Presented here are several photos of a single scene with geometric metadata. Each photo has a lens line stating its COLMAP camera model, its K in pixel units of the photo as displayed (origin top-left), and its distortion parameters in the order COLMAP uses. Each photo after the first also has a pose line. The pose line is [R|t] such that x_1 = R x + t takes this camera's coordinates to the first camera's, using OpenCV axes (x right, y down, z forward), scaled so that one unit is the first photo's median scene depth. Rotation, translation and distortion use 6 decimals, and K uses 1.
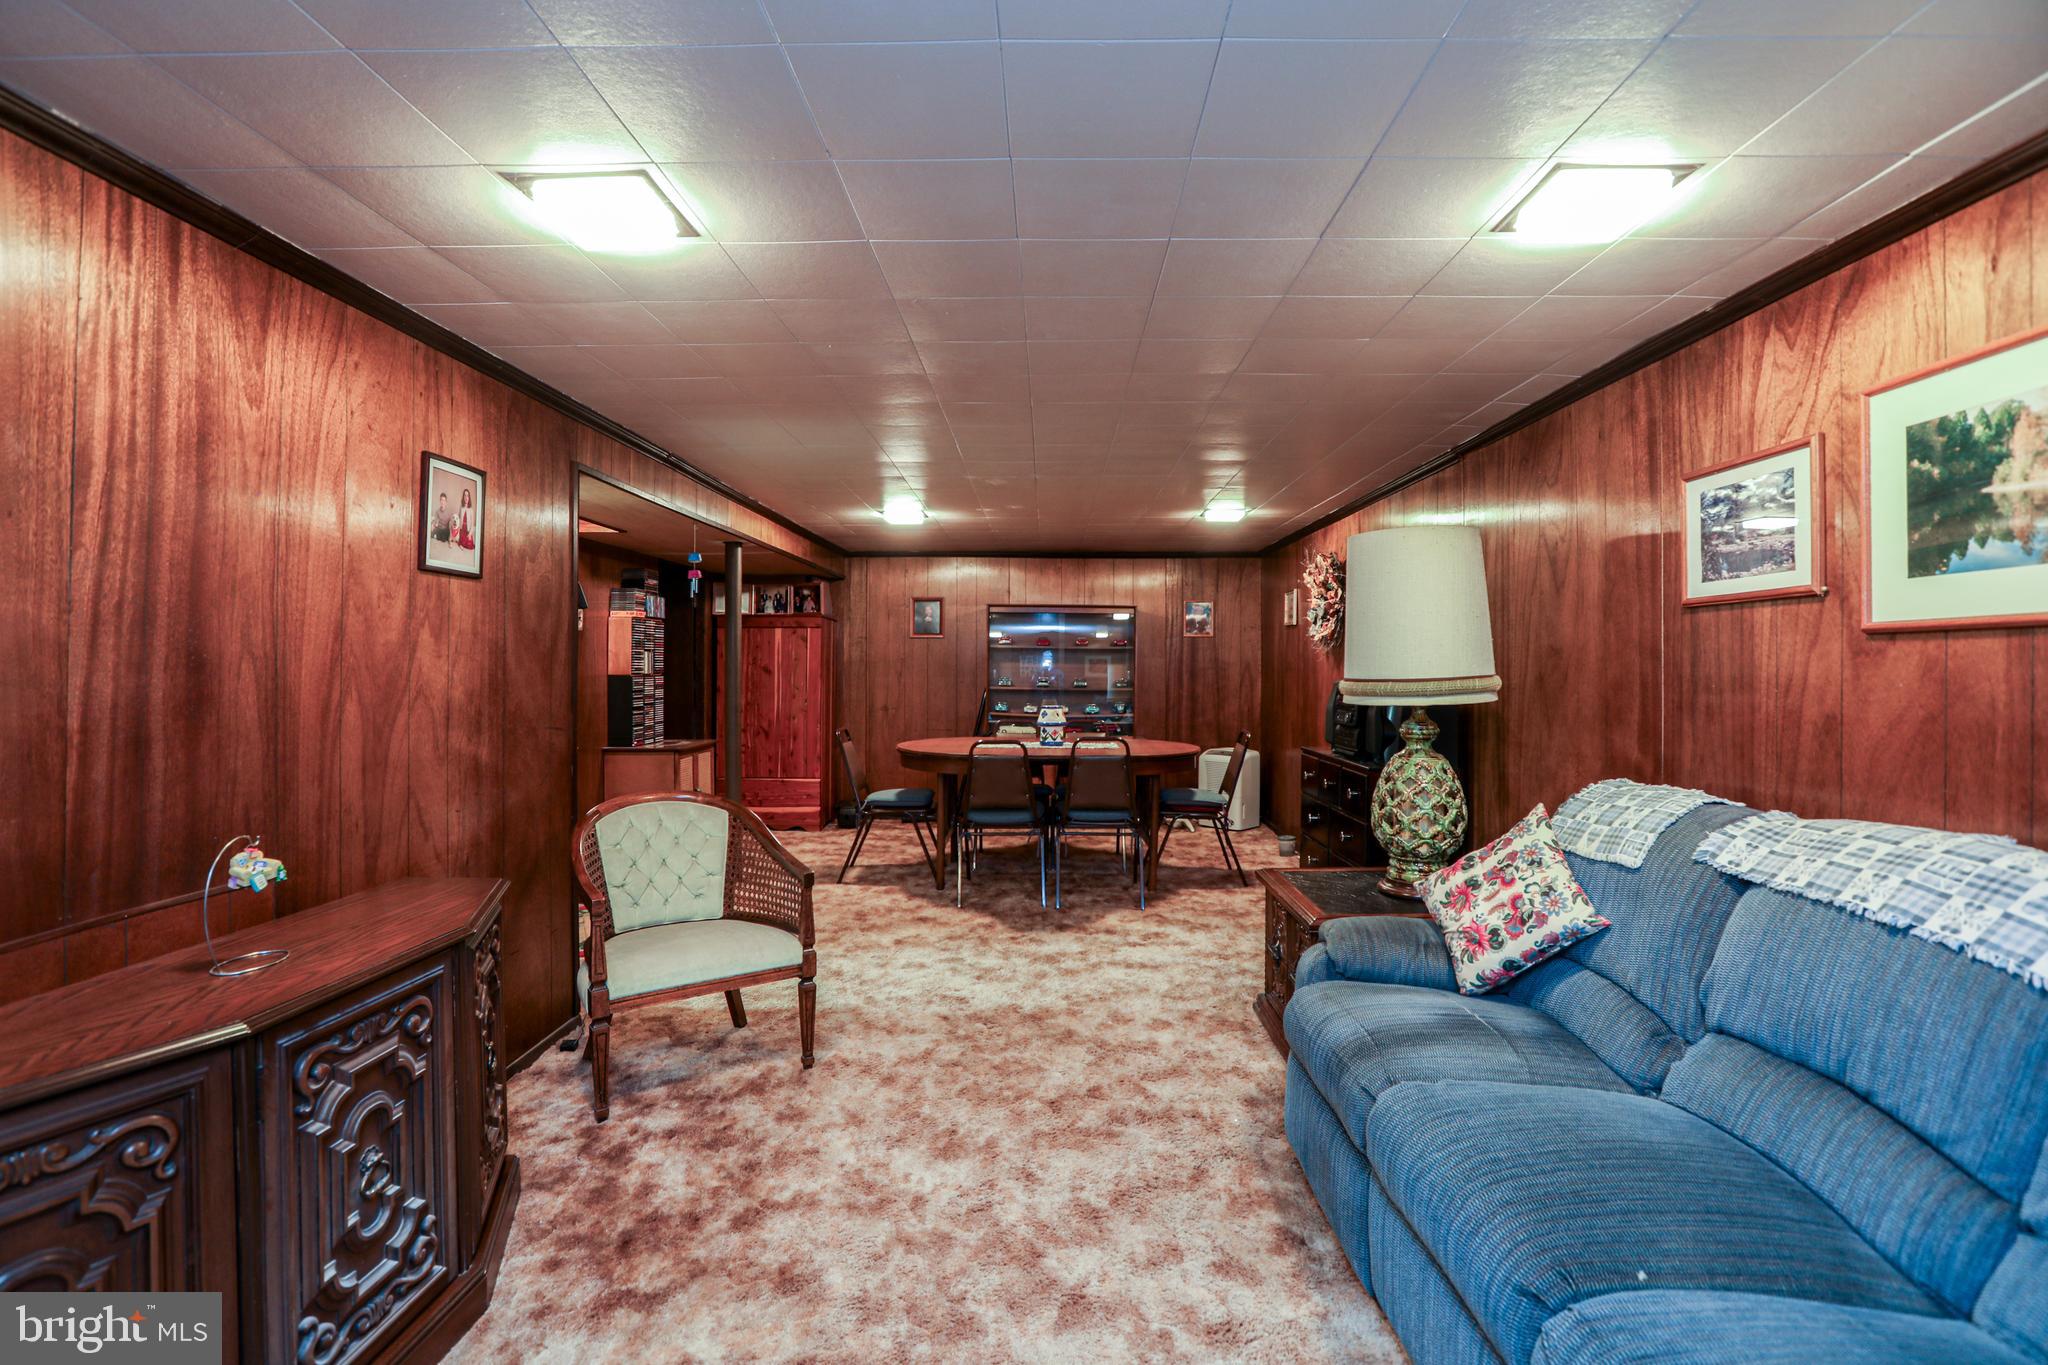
lens RADIAL K [[962.3, 0, 1040.2], [0, 962.3, 659.7], [0, 0, 1]] dist [-0.045212, 0.013484]
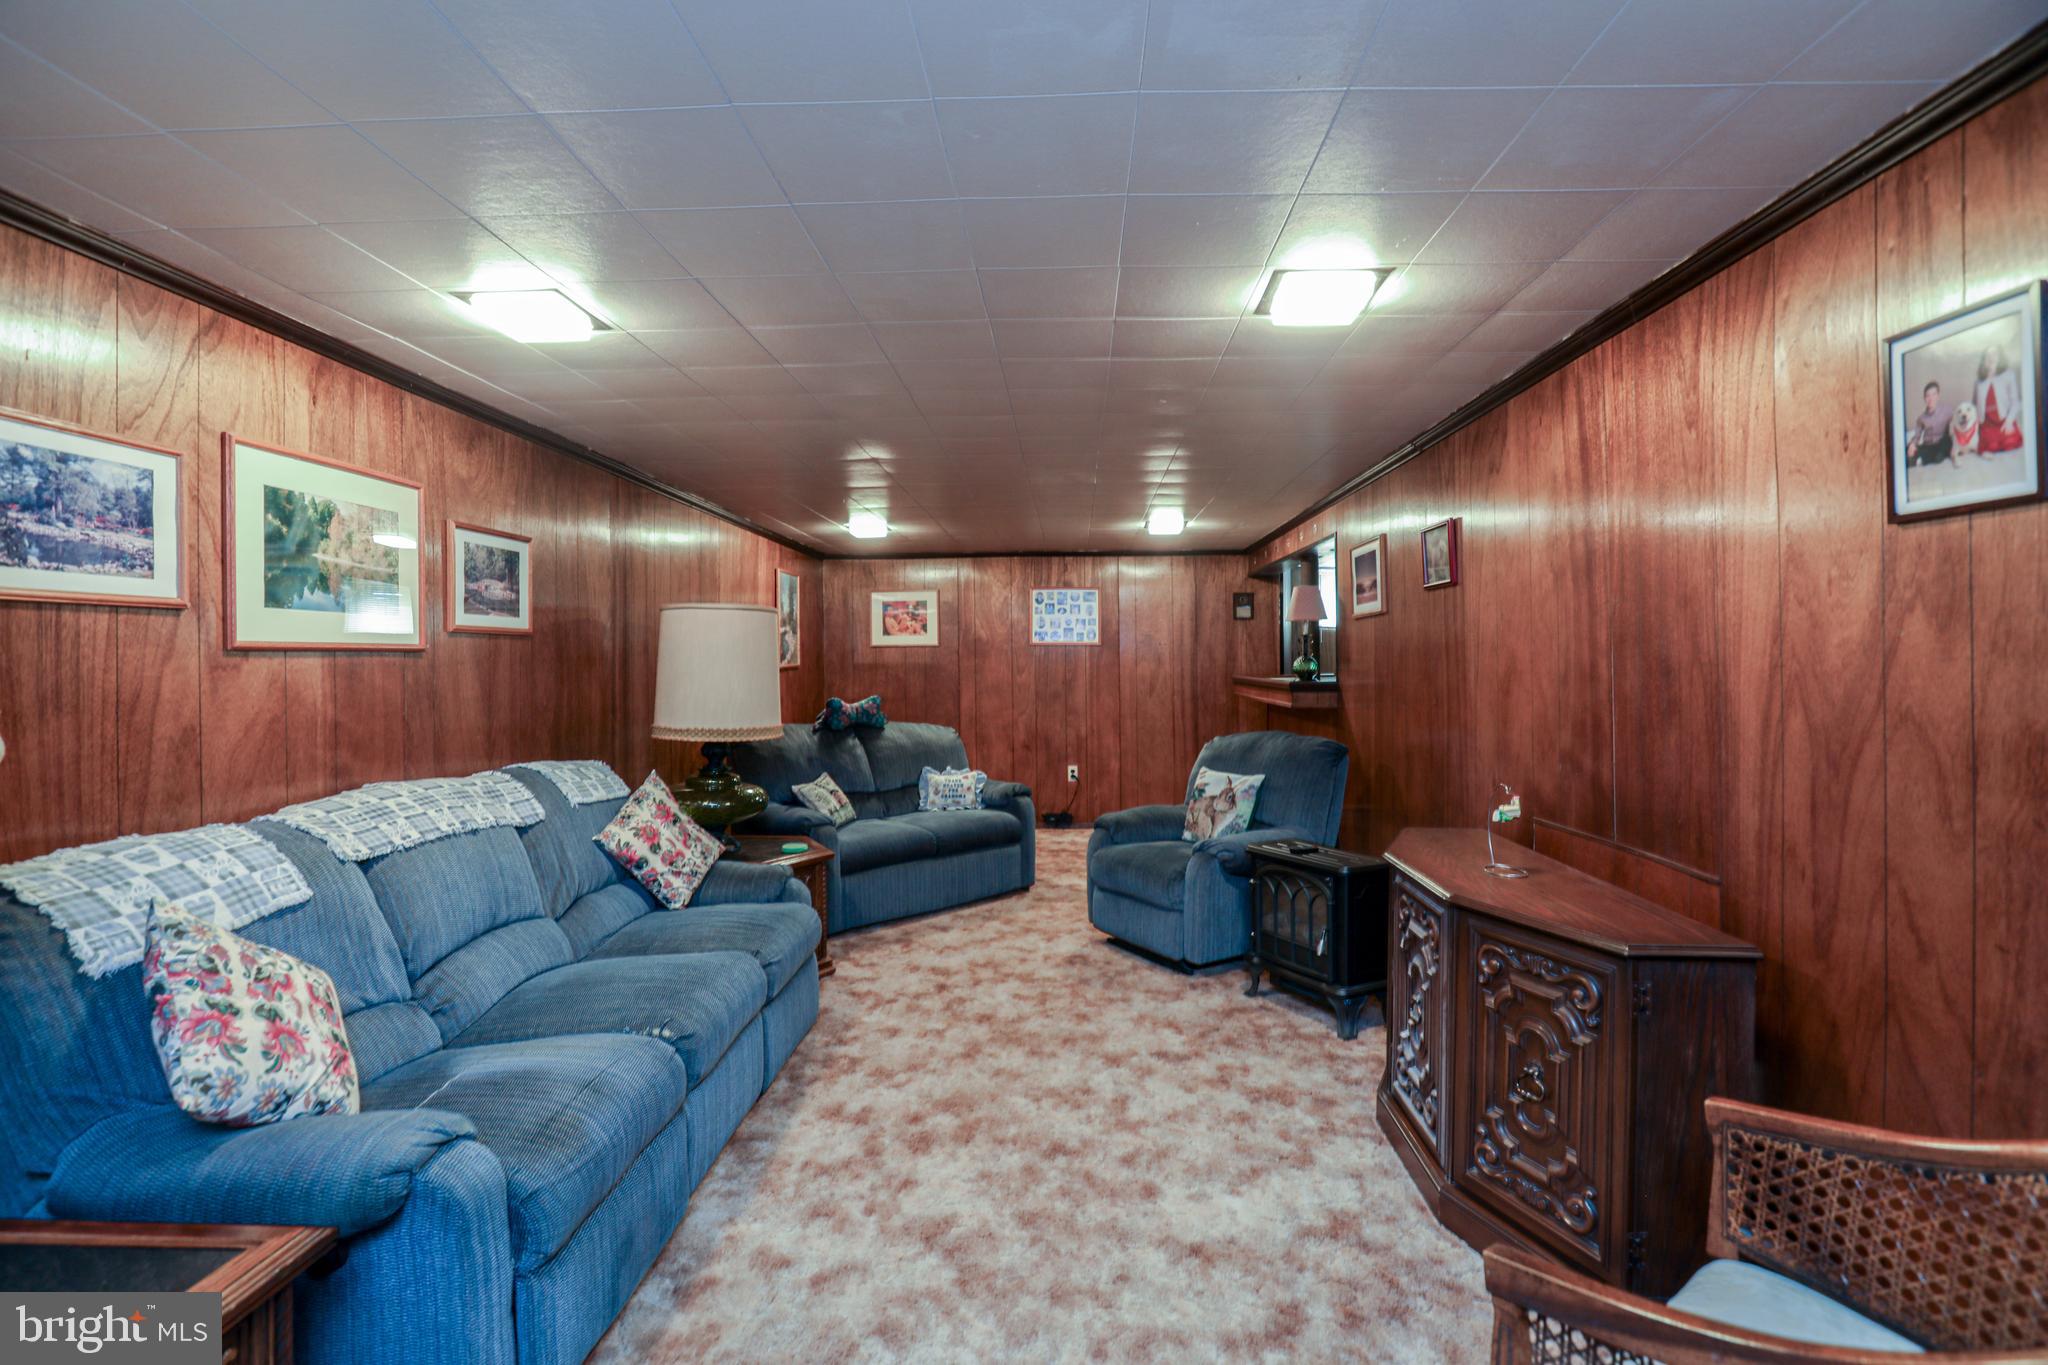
lens RADIAL K [[962.3, 0, 1037.3], [0, 962.3, 669.5], [0, 0, 1]] dist [-0.045212, 0.013484]
pose [[-0.999648, 0.005082, 0.026058, -0.091648], [0.005124, 0.999986, 0.001552, -0.001284], [-0.026050, 0.001685, -0.999659, 1.621513]]
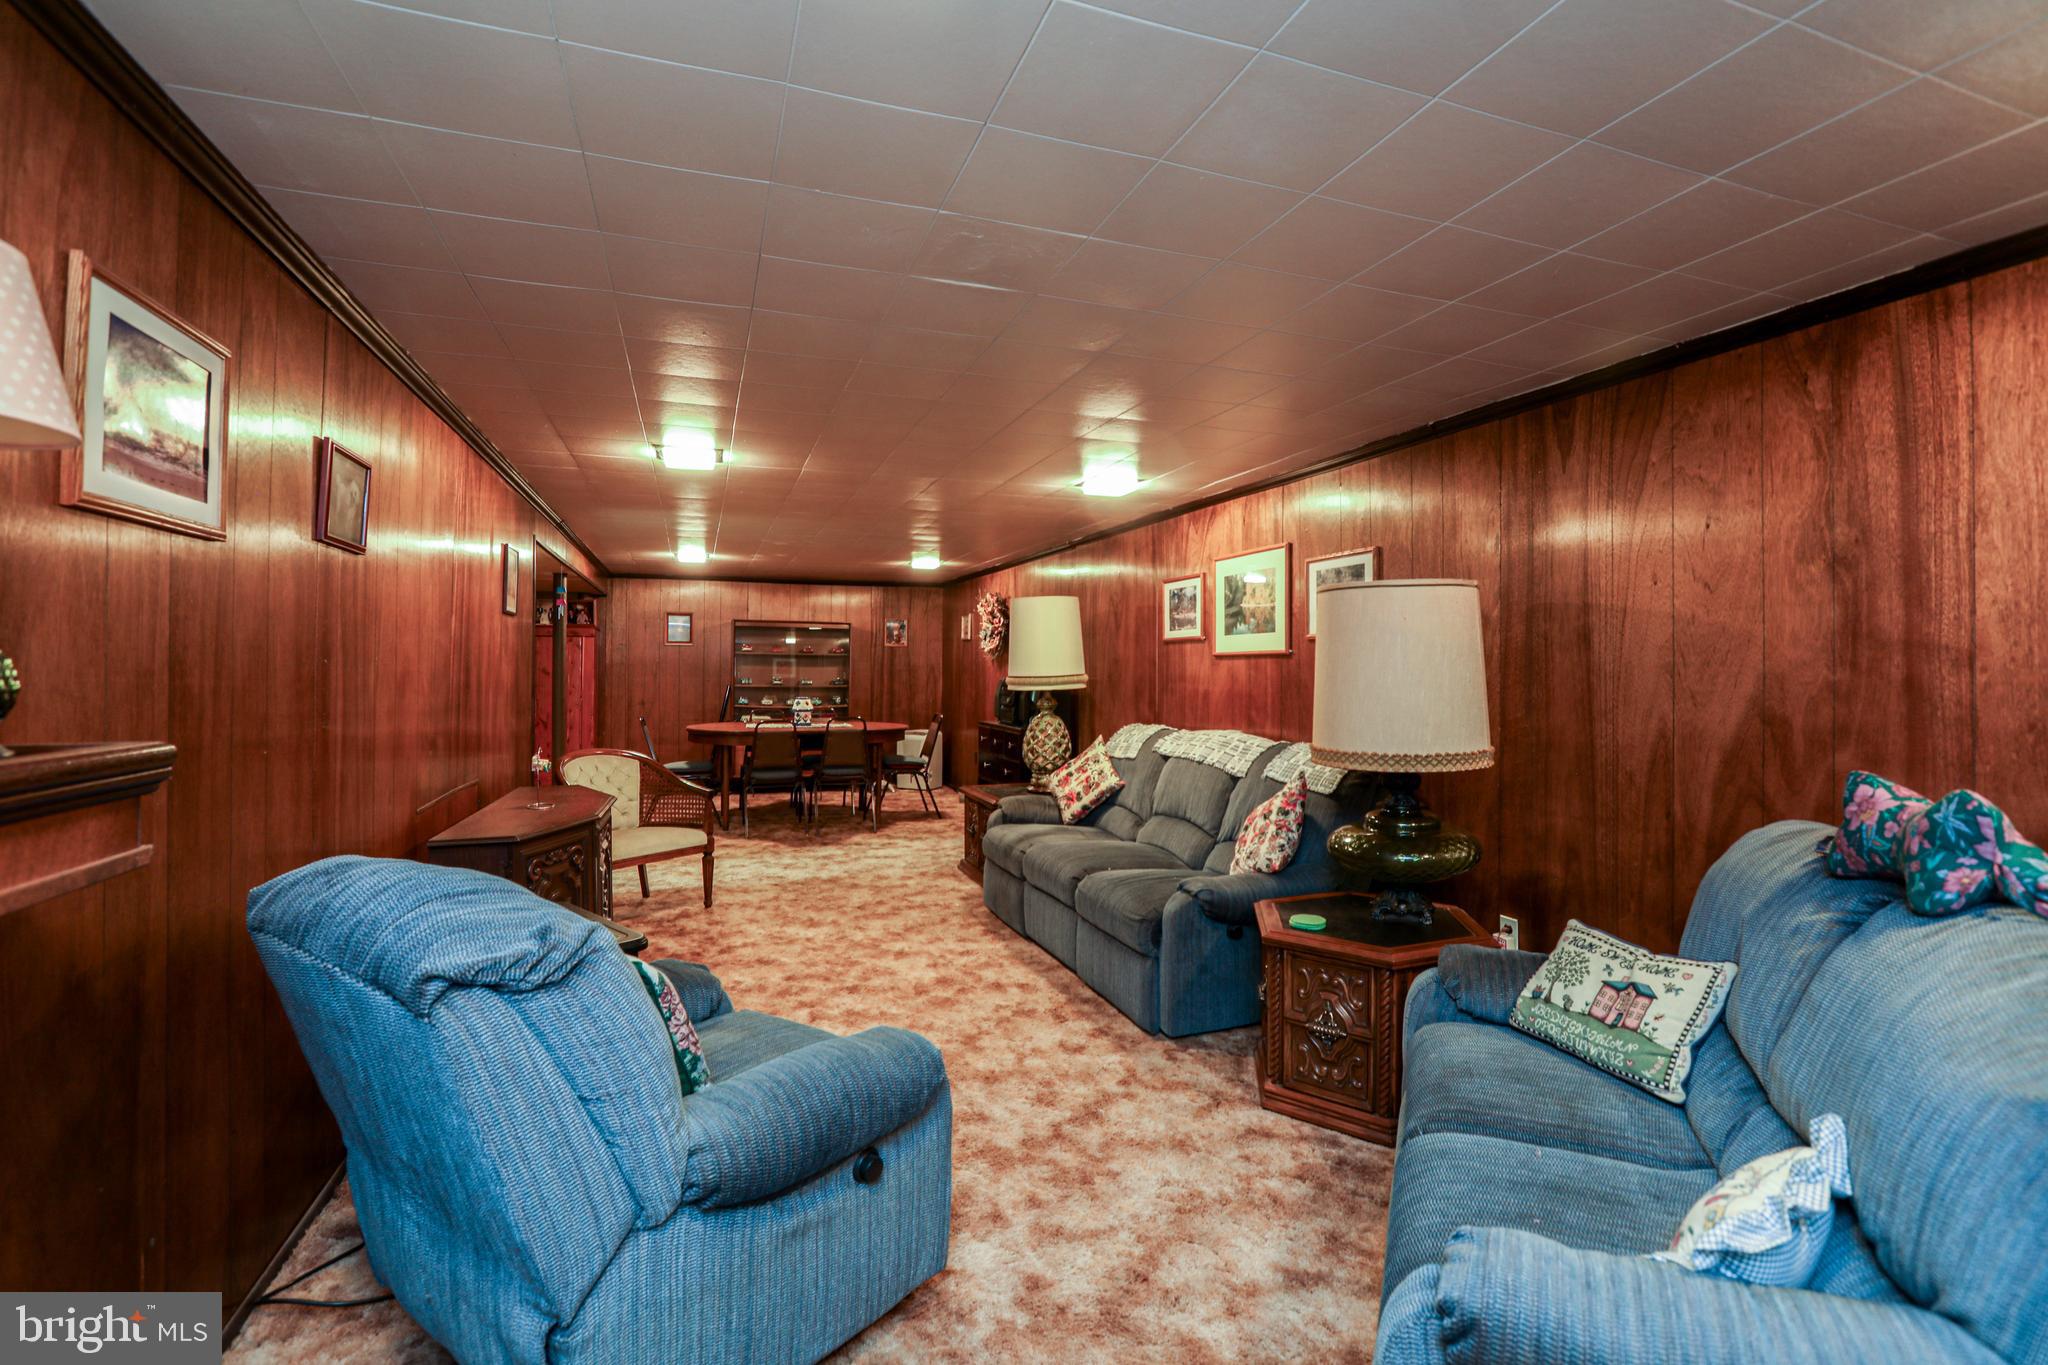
lens RADIAL K [[962.3, 0, 1041.6], [0, 962.3, 663.2], [0, 0, 1]] dist [-0.045212, 0.013484]
pose [[0.936961, 0.002203, 0.349426, -0.338352], [-0.002935, 0.999994, 0.001565, -0.010330], [-0.349420, -0.002492, 0.936963, -0.947672]]
